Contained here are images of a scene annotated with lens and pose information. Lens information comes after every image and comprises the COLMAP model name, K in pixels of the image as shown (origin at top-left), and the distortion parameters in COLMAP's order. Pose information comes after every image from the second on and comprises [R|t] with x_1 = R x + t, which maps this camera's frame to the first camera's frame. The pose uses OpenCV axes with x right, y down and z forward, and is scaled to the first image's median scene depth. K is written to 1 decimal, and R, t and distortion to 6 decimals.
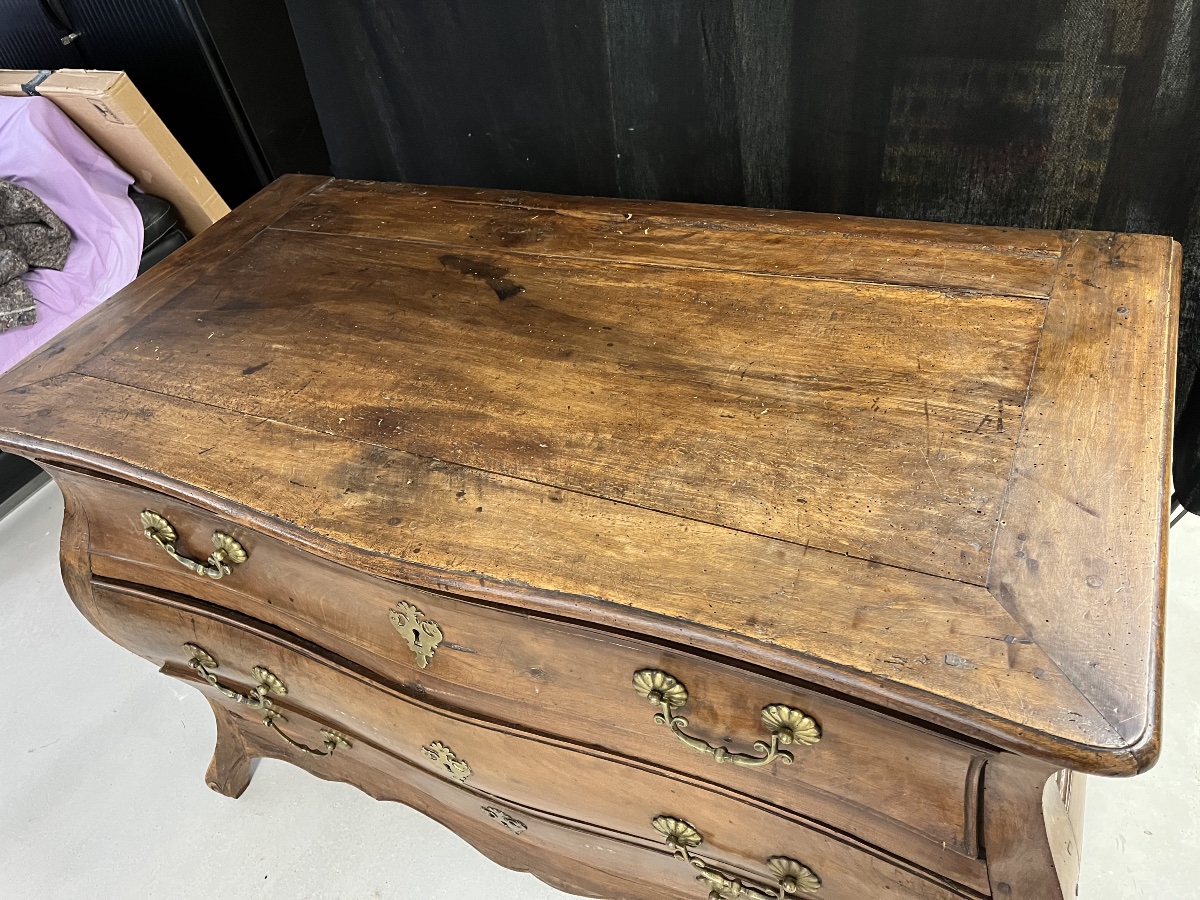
lens RADIAL K [[913.8, 0, 603.3], [0, 913.8, 445.3], [0, 0, 1]] dist [0.048923, -0.063097]
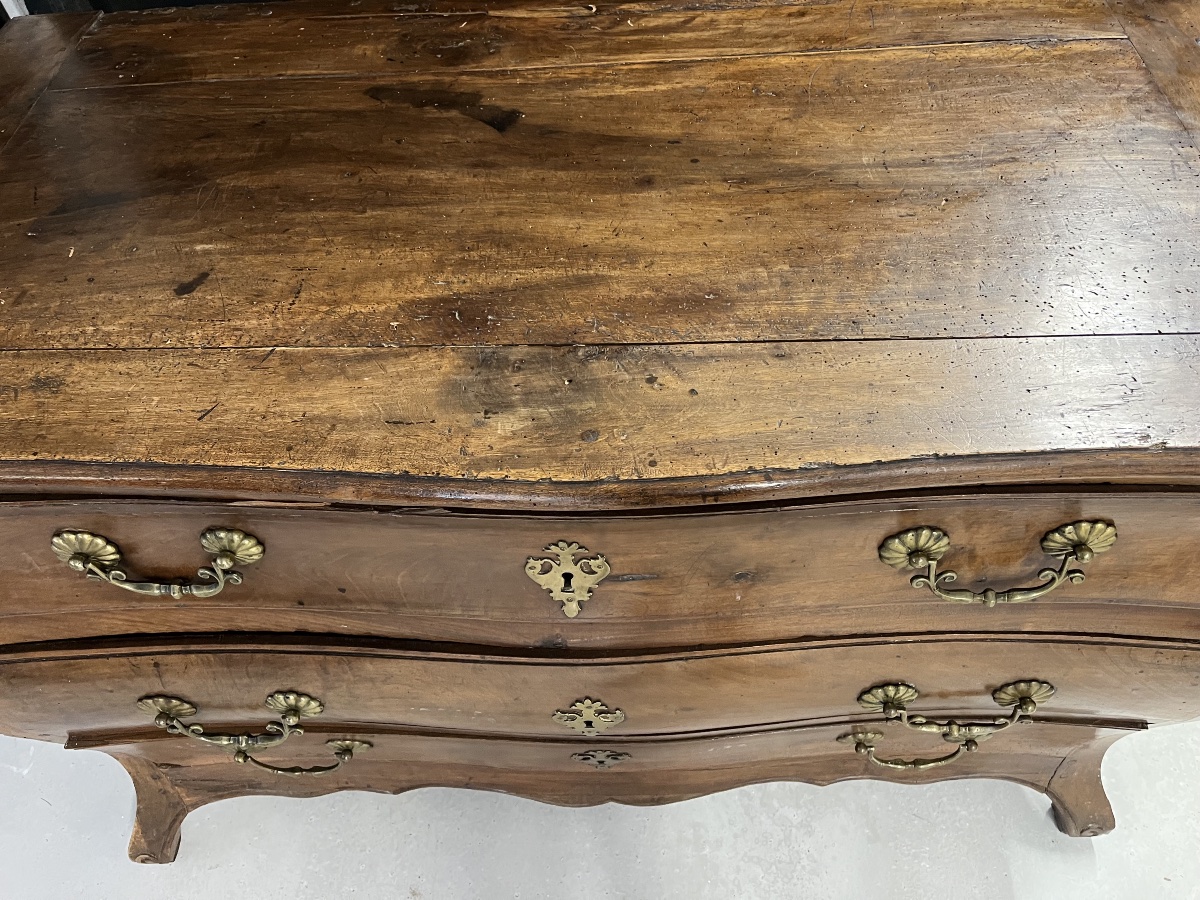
lens RADIAL K [[913.8, 0, 605.6], [0, 913.8, 454.2], [0, 0, 1]] dist [0.048923, -0.063097]
pose [[0.905598, -0.254331, 0.339422, -0.380642], [0.203593, 0.962708, 0.178166, -0.023286], [-0.372077, -0.092243, 0.923607, 0.269048]]
